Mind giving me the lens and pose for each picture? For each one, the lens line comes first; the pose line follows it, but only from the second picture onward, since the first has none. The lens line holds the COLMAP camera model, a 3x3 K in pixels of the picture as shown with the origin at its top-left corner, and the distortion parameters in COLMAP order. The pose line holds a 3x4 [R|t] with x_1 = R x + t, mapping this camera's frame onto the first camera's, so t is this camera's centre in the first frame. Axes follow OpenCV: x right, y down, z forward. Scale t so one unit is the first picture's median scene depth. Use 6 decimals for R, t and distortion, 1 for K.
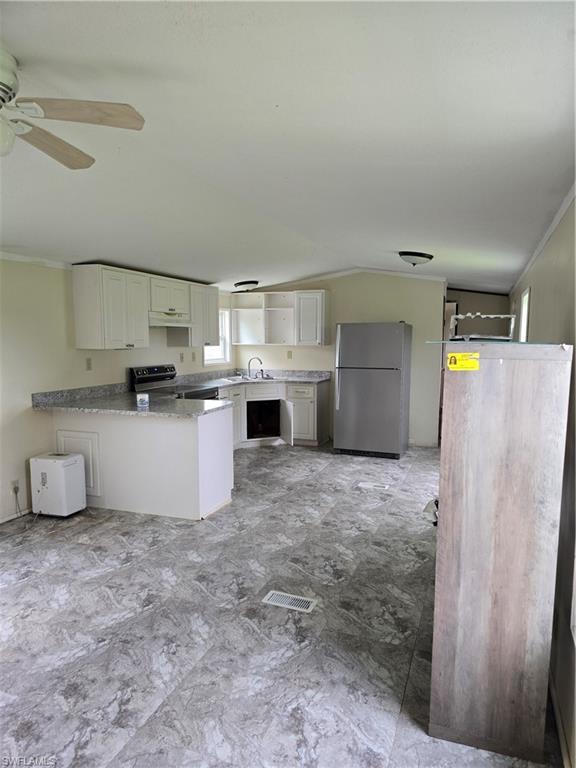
lens RADIAL K [[514.8, 0, 289.8], [0, 514.8, 388.7], [0, 0, 1]] dist [0.052504, -0.028557]
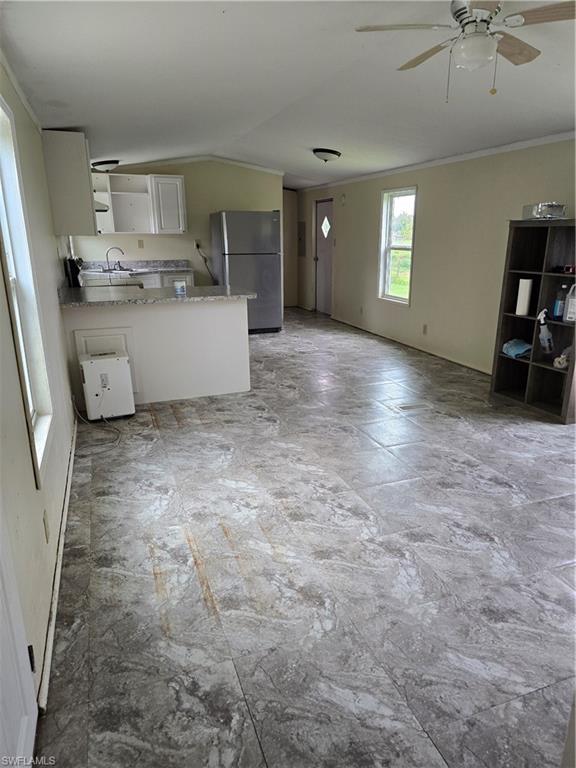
lens RADIAL K [[514.8, 0, 292.5], [0, 514.8, 386.4], [0, 0, 1]] dist [0.052504, -0.028557]
pose [[0.757774, -0.190833, 0.623988, -0.583123], [0.071326, 0.974773, 0.211494, 0.010295], [-0.648607, -0.115758, 0.752269, 0.068987]]
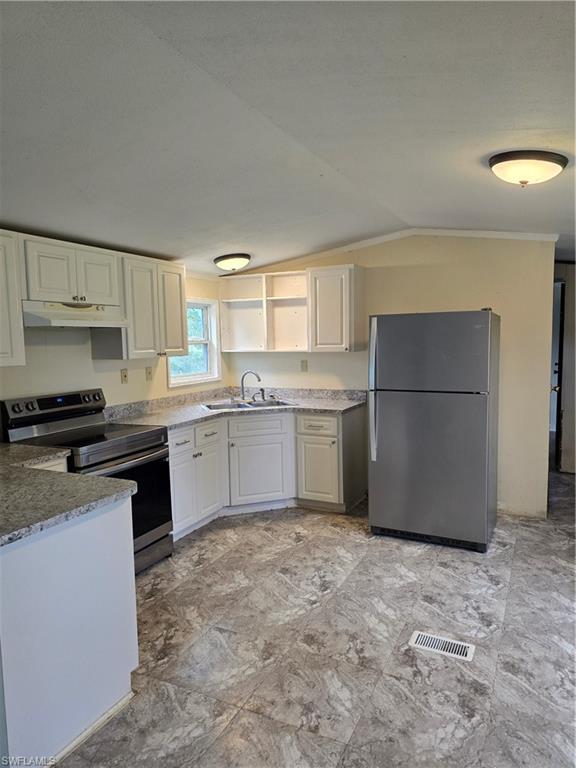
lens RADIAL K [[514.8, 0, 292.4], [0, 514.8, 381.9], [0, 0, 1]] dist [0.052504, -0.028557]
pose [[0.994746, -0.013512, -0.101476, 0.067136], [0.012146, 0.999827, -0.014075, -0.047040], [0.101648, 0.012769, 0.994738, 0.439984]]
